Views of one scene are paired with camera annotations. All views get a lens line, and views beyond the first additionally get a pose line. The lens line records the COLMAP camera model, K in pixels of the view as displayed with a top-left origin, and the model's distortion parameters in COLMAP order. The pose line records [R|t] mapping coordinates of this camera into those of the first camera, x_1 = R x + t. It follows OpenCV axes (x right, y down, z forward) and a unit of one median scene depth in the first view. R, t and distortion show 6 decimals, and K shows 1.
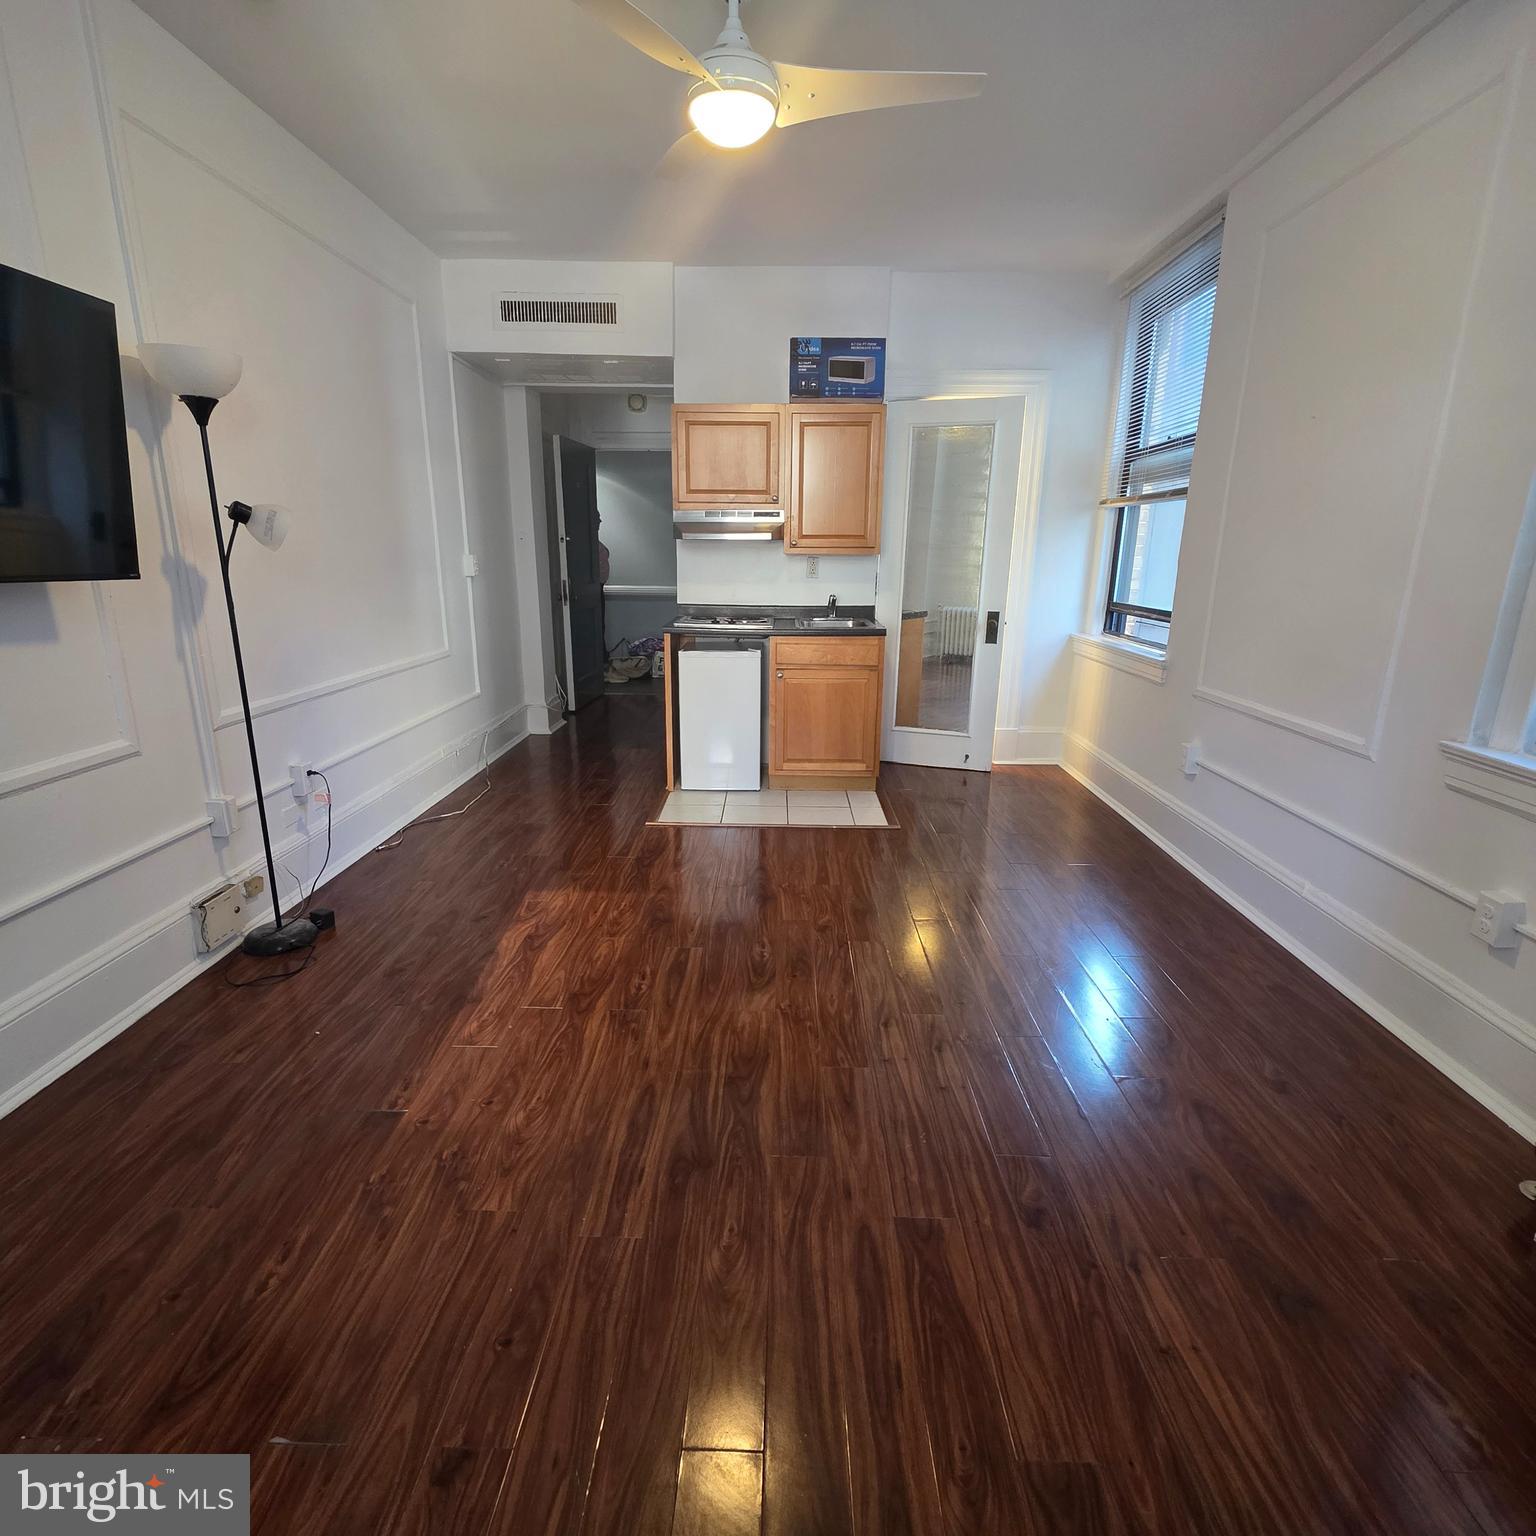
lens RADIAL K [[817.4, 0, 765.8], [0, 817.4, 770.9], [0, 0, 1]] dist [0.002016, -0.001304]
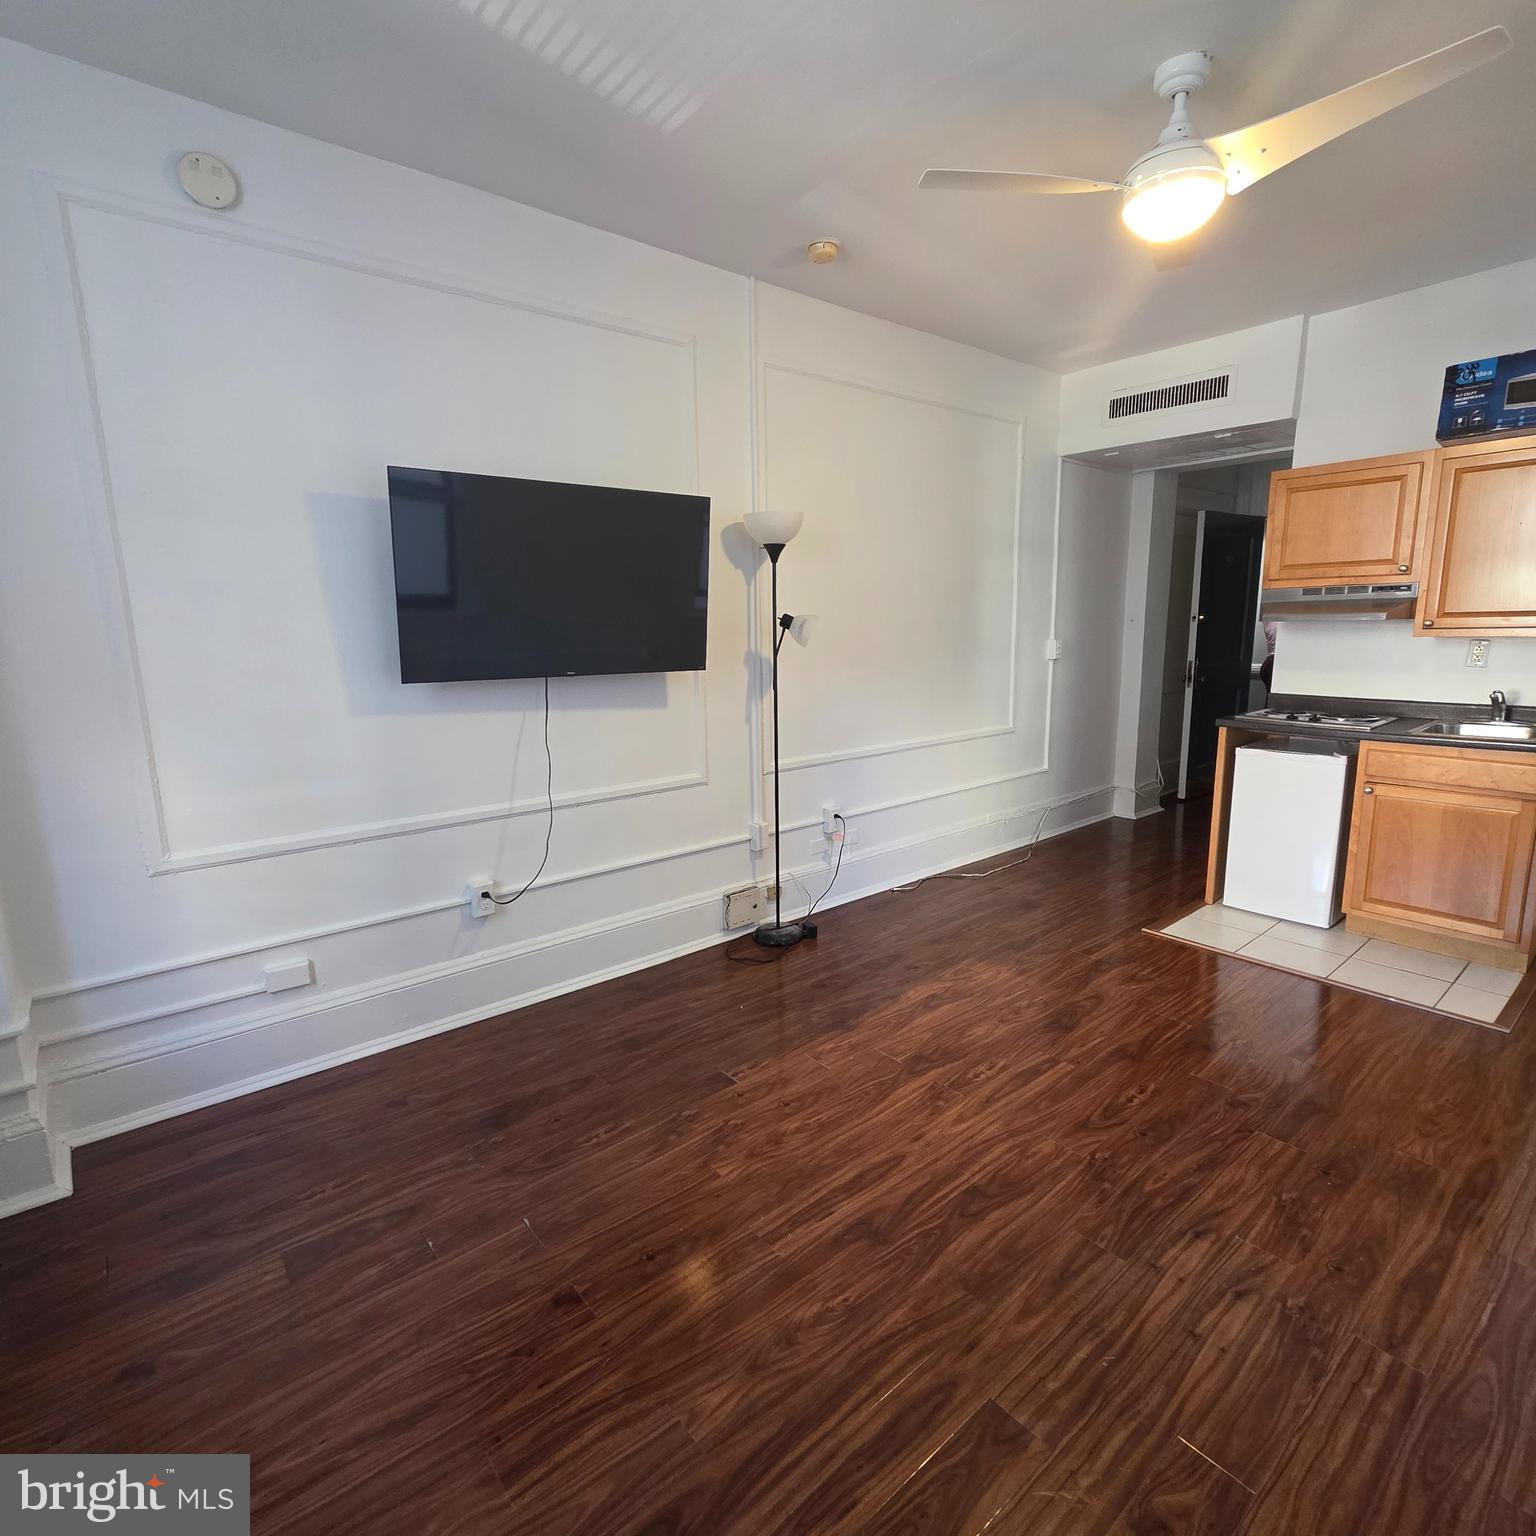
lens RADIAL K [[817.4, 0, 767.0], [0, 817.4, 770.1], [0, 0, 1]] dist [0.002016, -0.001304]
pose [[0.653480, 0.114914, -0.748170, 0.338882], [-0.174842, 0.984595, -0.001486, -0.051084], [0.736474, 0.131783, 0.663506, 0.077179]]
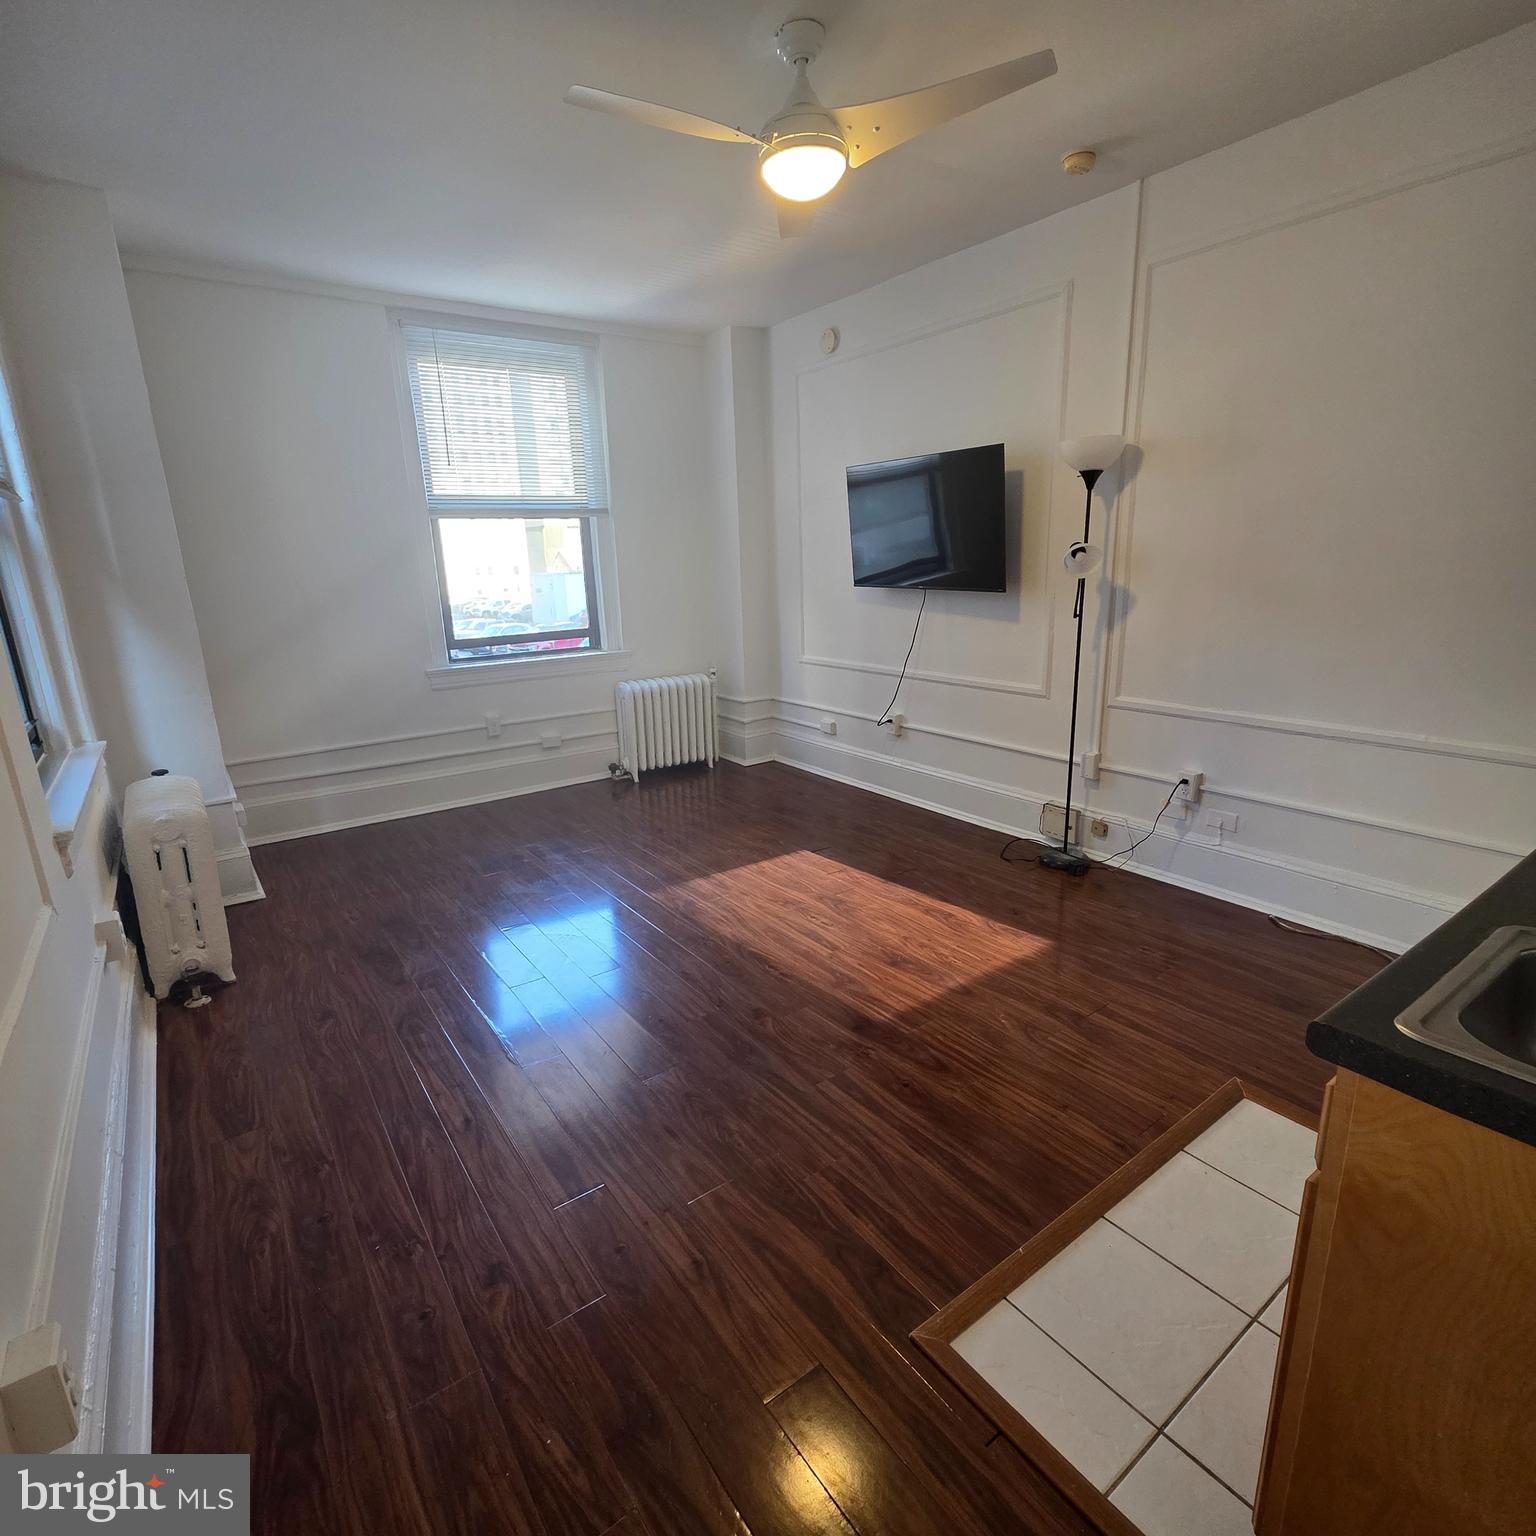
lens RADIAL K [[817.4, 0, 771.1], [0, 817.4, 770.2], [0, 0, 1]] dist [0.002016, -0.001304]
pose [[-0.795311, 0.167861, -0.582498, 0.544441], [-0.137693, 0.885759, 0.443251, -0.449433], [0.590357, 0.432728, -0.681340, 1.528389]]
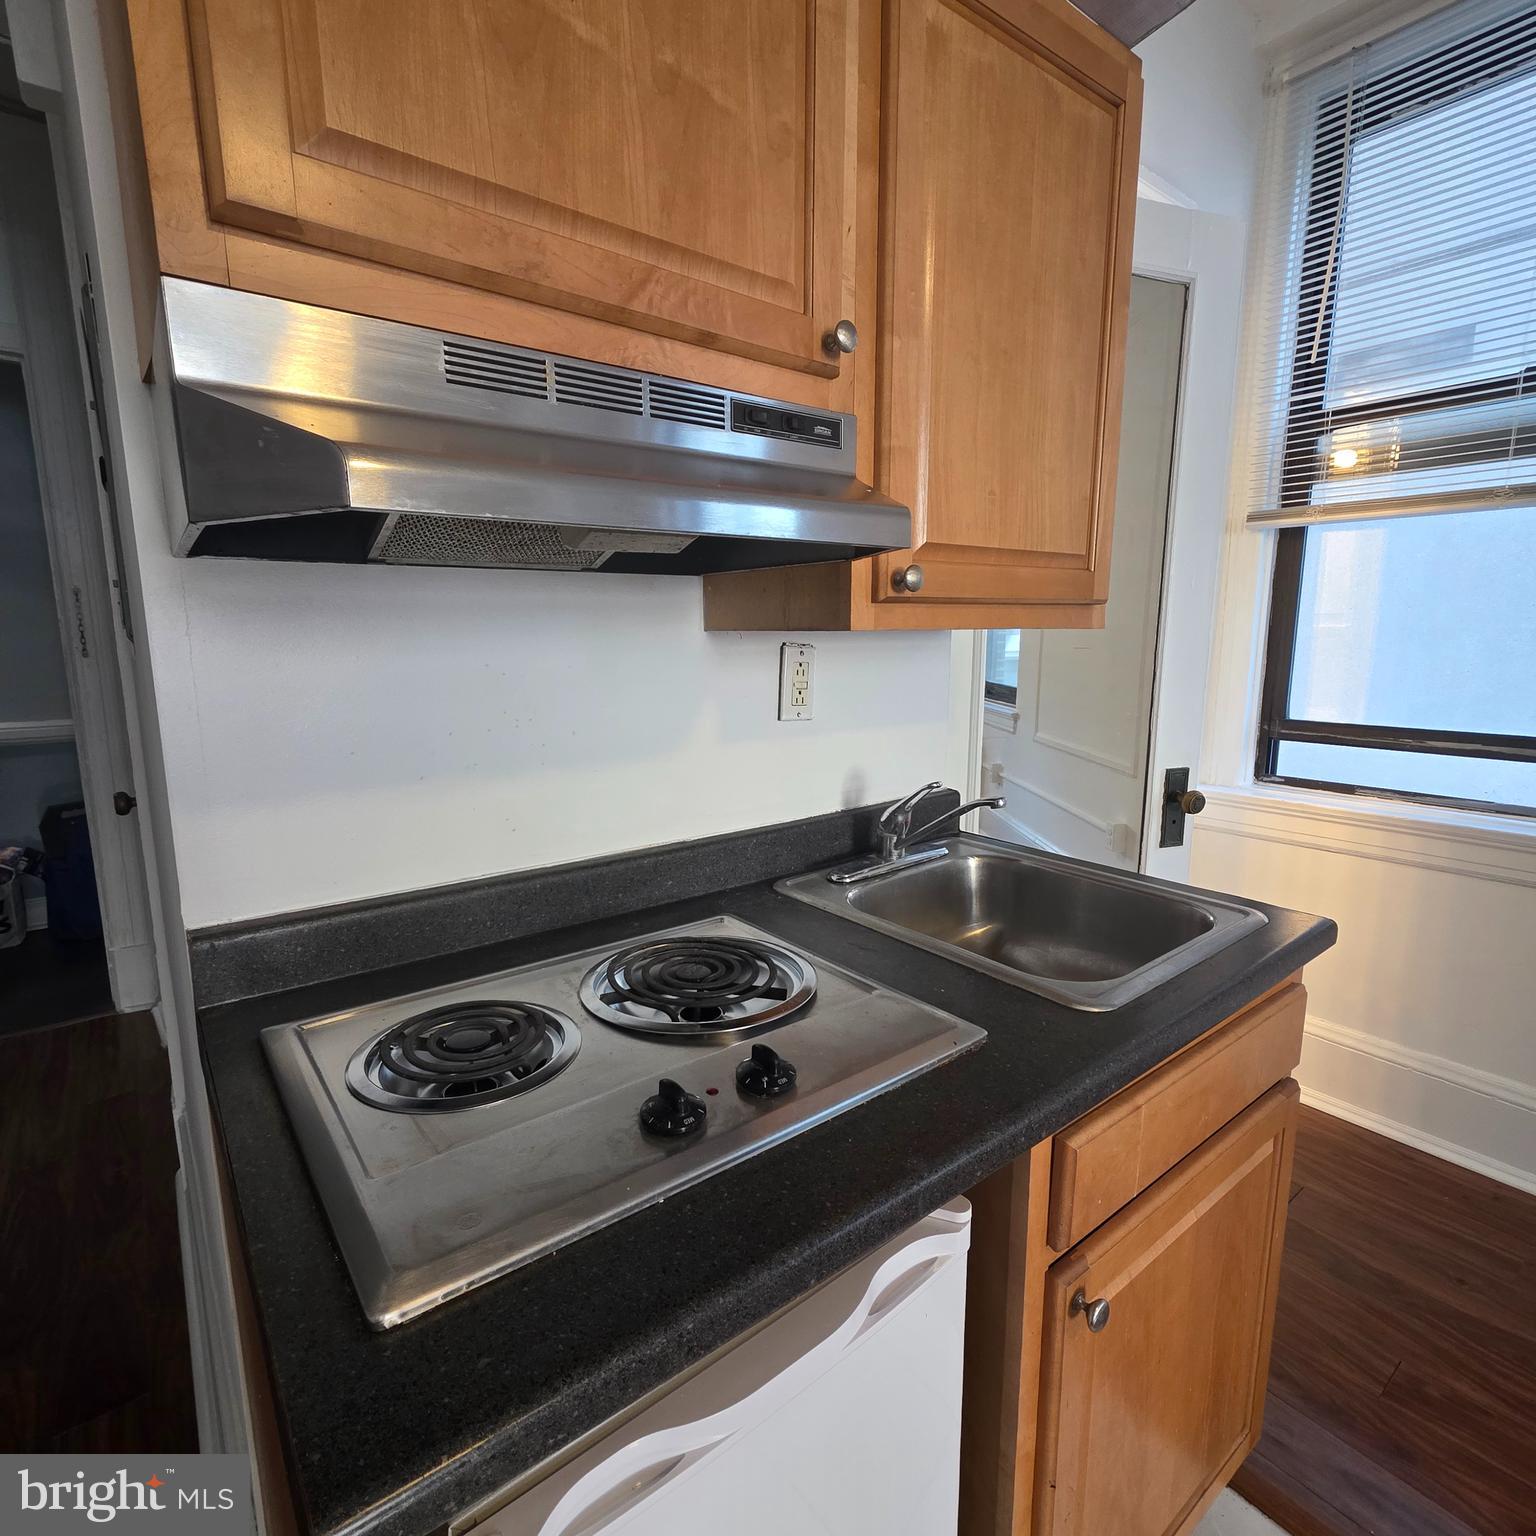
lens RADIAL K [[817.4, 0, 765.7], [0, 817.4, 772.0], [0, 0, 1]] dist [0.002016, -0.001304]
pose [[0.773889, -0.121236, 0.621609, -0.197545], [0.179489, 0.983249, -0.031692, -0.356110], [-0.607354, 0.136099, 0.782686, 1.337676]]
